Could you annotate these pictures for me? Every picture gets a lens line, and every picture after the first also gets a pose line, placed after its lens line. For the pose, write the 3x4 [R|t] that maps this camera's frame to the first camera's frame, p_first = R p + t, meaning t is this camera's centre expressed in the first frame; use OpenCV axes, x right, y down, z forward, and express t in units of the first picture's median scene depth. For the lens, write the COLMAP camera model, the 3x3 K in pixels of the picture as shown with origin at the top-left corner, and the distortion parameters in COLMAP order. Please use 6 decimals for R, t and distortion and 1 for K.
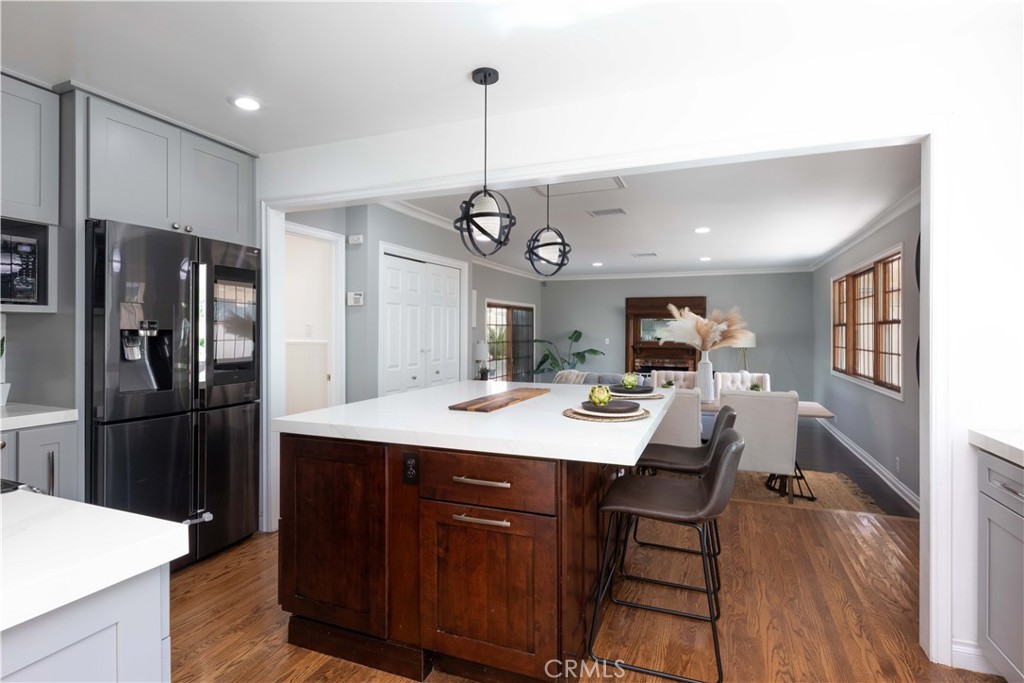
lens RADIAL K [[528.8, 0, 510.4], [0, 528.8, 334.2], [0, 0, 1]] dist [-0.000564, -0.000079]
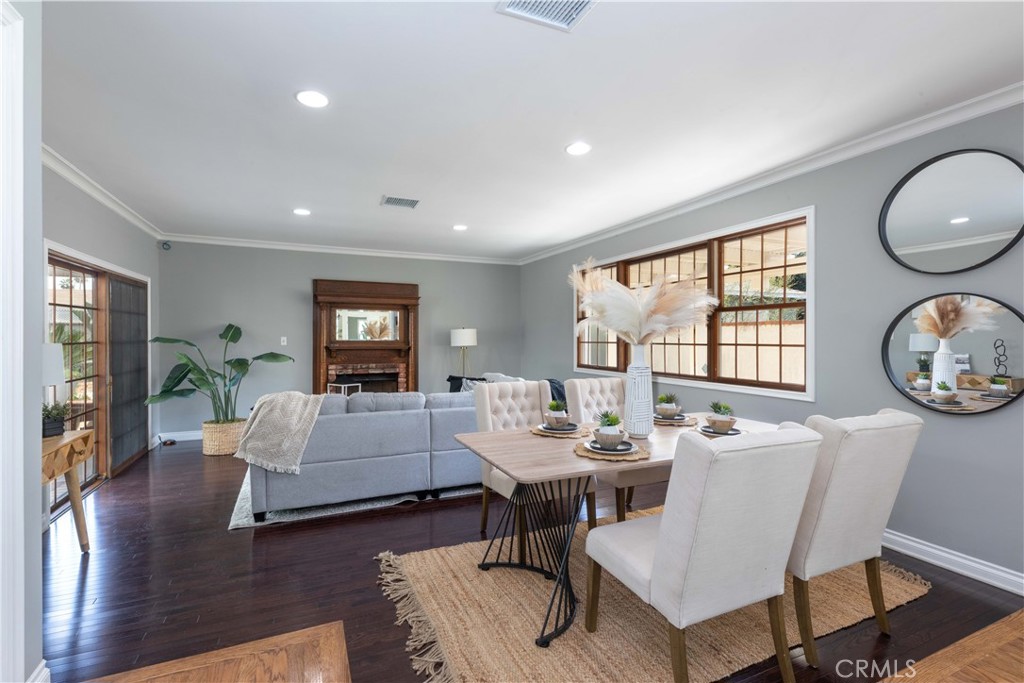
lens RADIAL K [[469.2, 0, 508.7], [0, 469.2, 339.6], [0, 0, 1]] dist [-0.000795, -0.000406]
pose [[0.701924, -0.007000, 0.712217, -0.044851], [0.006474, 0.999973, 0.003448, 0.011832], [-0.712222, 0.002191, 0.701951, 0.385490]]
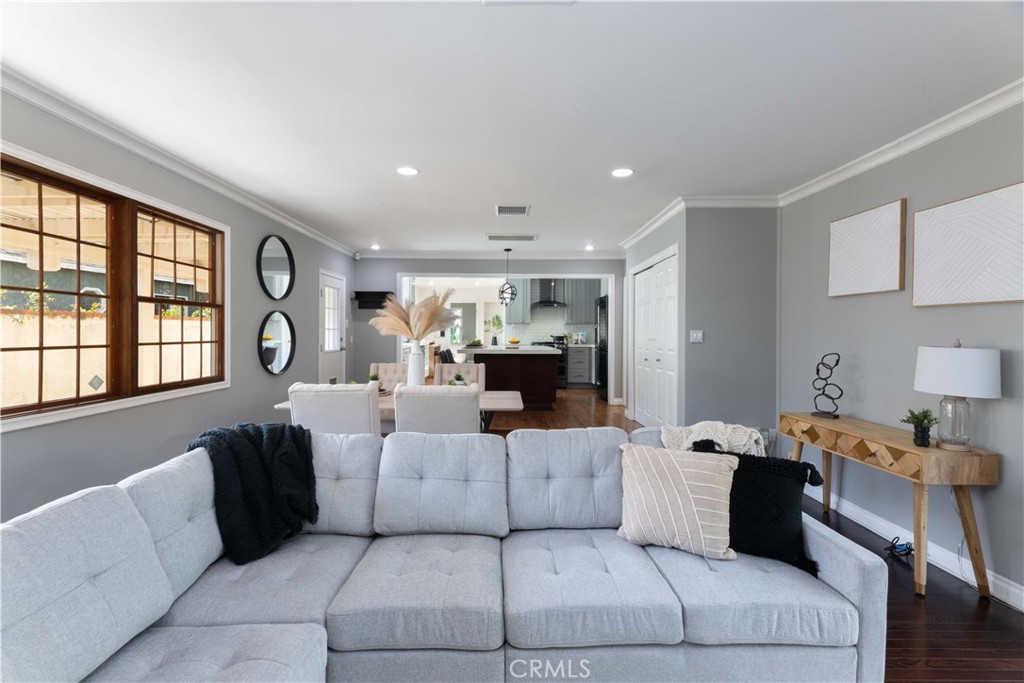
lens RADIAL K [[417.1, 0, 513.2], [0, 417.1, 336.1], [0, 0, 1]] dist [0.000180, -0.000052]
pose [[-0.929442, -0.011684, -0.368784, 0.247758], [-0.018050, 0.999742, 0.013817, 0.004815], [0.368528, 0.019499, -0.929412, 0.891303]]
